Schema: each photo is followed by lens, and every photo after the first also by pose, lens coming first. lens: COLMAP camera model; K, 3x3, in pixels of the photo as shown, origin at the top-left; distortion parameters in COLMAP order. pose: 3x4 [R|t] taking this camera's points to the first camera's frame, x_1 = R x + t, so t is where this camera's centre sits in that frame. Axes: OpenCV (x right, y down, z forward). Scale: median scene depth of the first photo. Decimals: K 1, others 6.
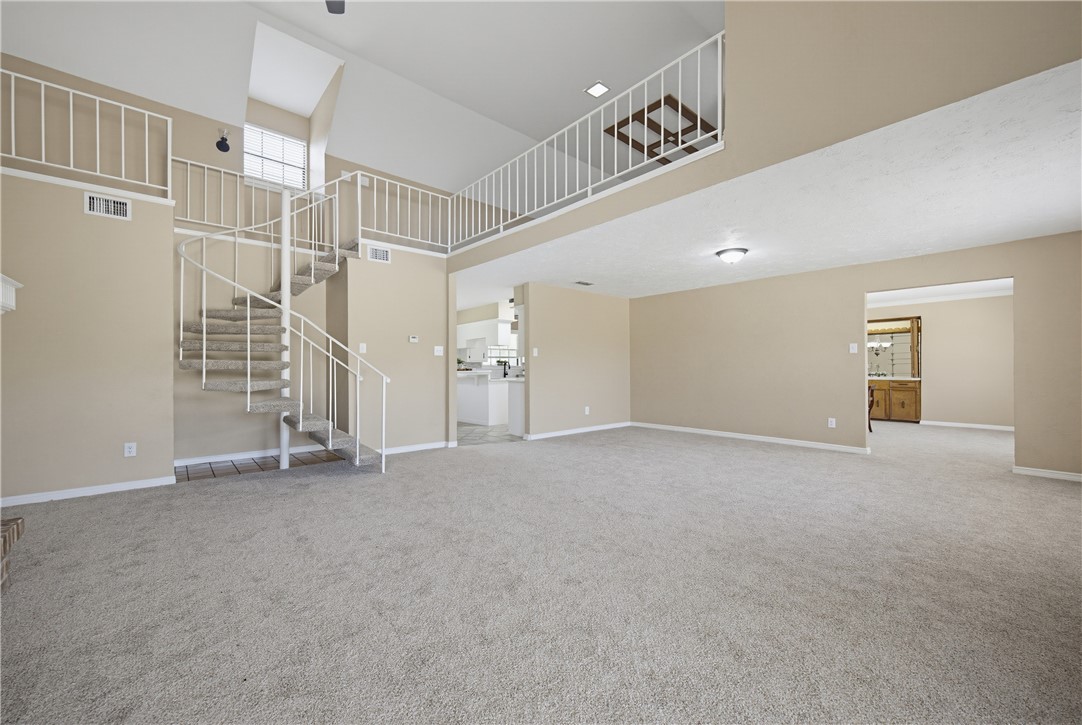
lens RADIAL K [[425.7, 0, 538.1], [0, 425.7, 371.0], [0, 0, 1]] dist [-0.000189, 0.000385]
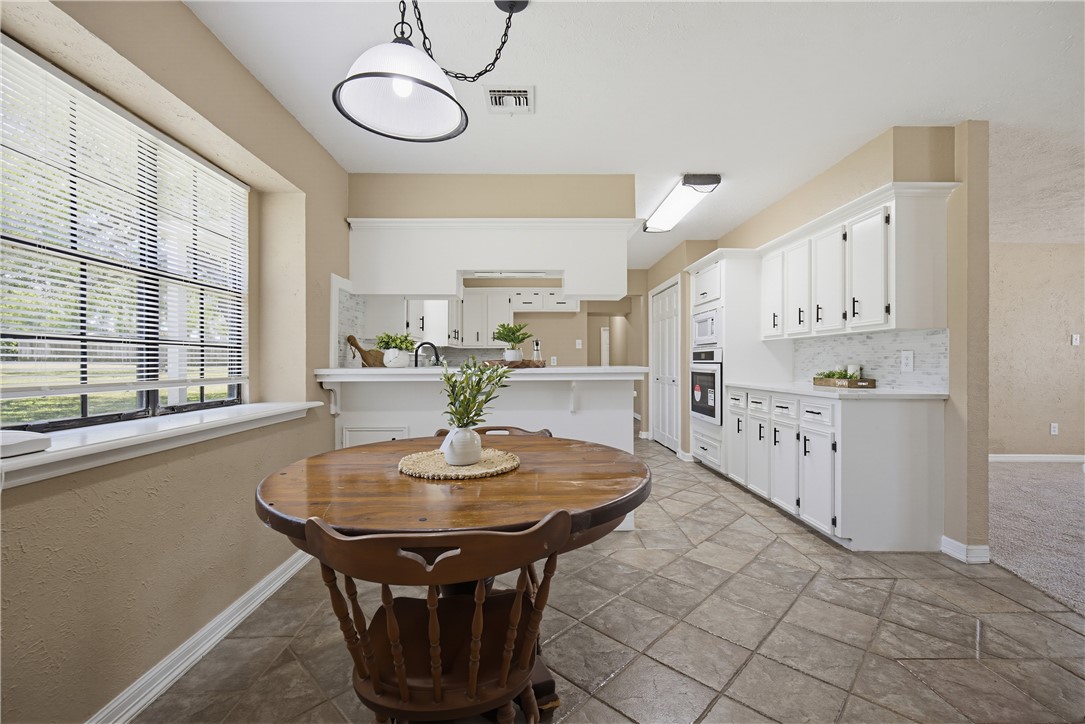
lens RADIAL K [[467.1, 0, 538.6], [0, 467.1, 361.3], [0, 0, 1]] dist [0.004653, 0.000164]
pose [[0.628159, 0.004283, 0.778073, -0.416870], [-0.001261, 0.999989, -0.004487, -0.003424], [-0.778084, 0.001837, 0.628158, 0.759867]]
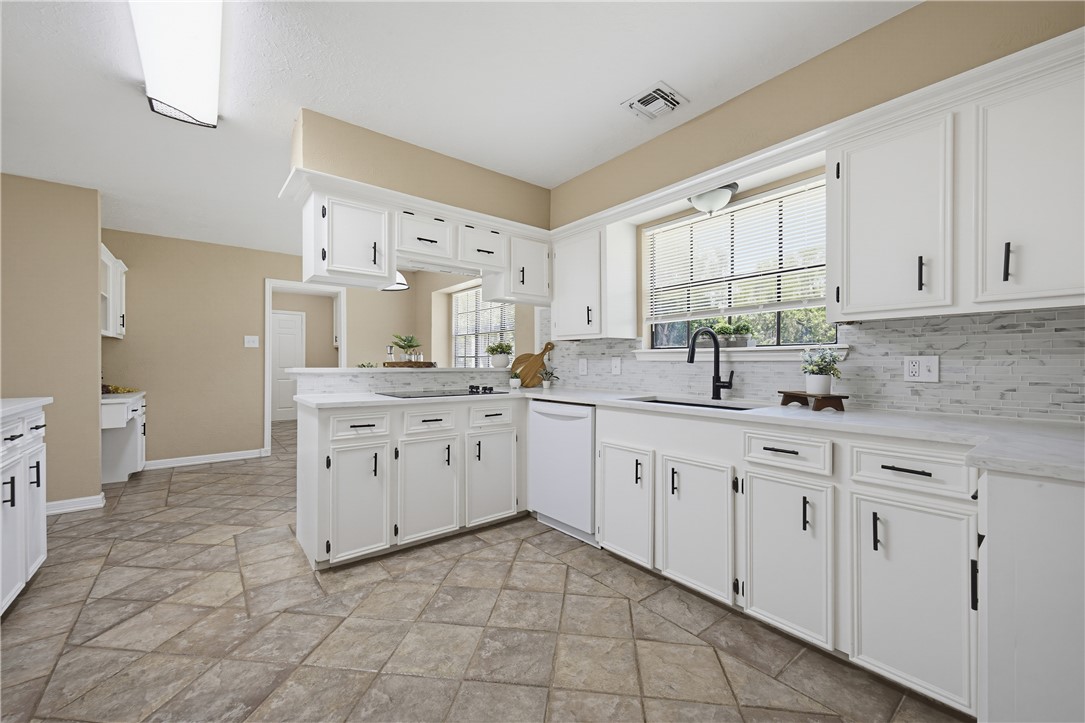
lens RADIAL K [[426.8, 0, 537.5], [0, 426.8, 360.7], [0, 0, 1]] dist [-0.000189, 0.000385]
pose [[-0.037234, 0.004580, -0.999296, 0.184961], [-0.004392, 0.999979, 0.004747, -0.007624], [0.999297, 0.004566, -0.037213, 1.099588]]
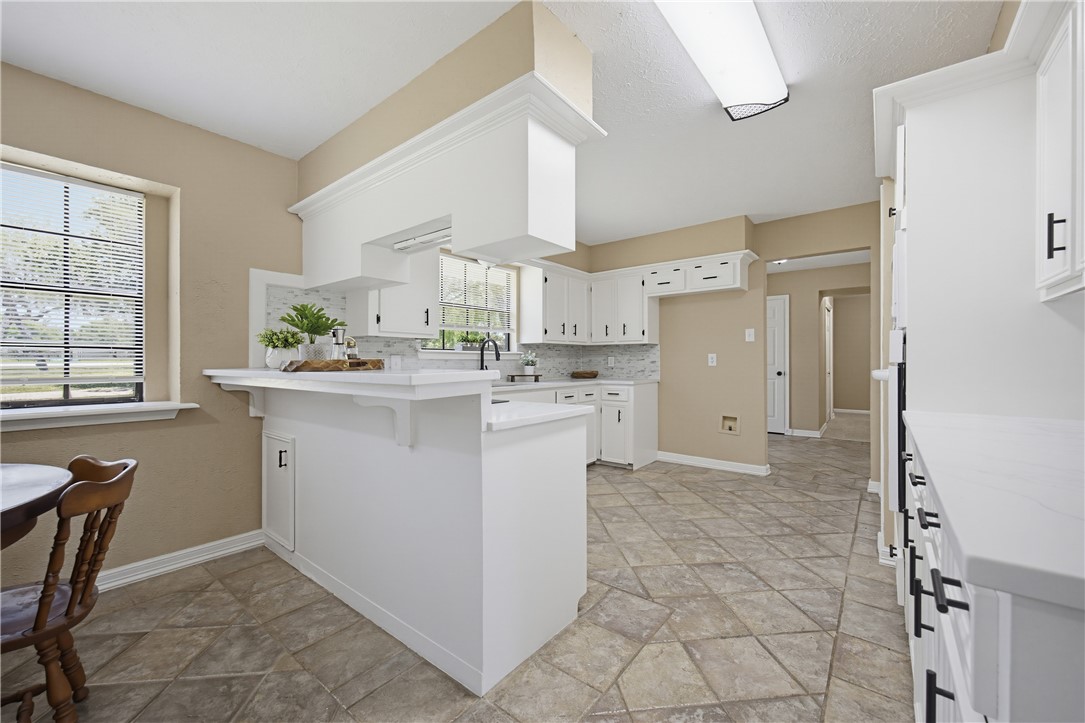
lens RADIAL K [[426.8, 0, 539.2], [0, 426.8, 362.0], [0, 0, 1]] dist [-0.000189, 0.000385]
pose [[0.983868, 0.004908, 0.178831, -0.115189], [-0.005635, 0.999978, 0.003558, -0.005603], [-0.178809, -0.004509, 0.983873, 0.762263]]
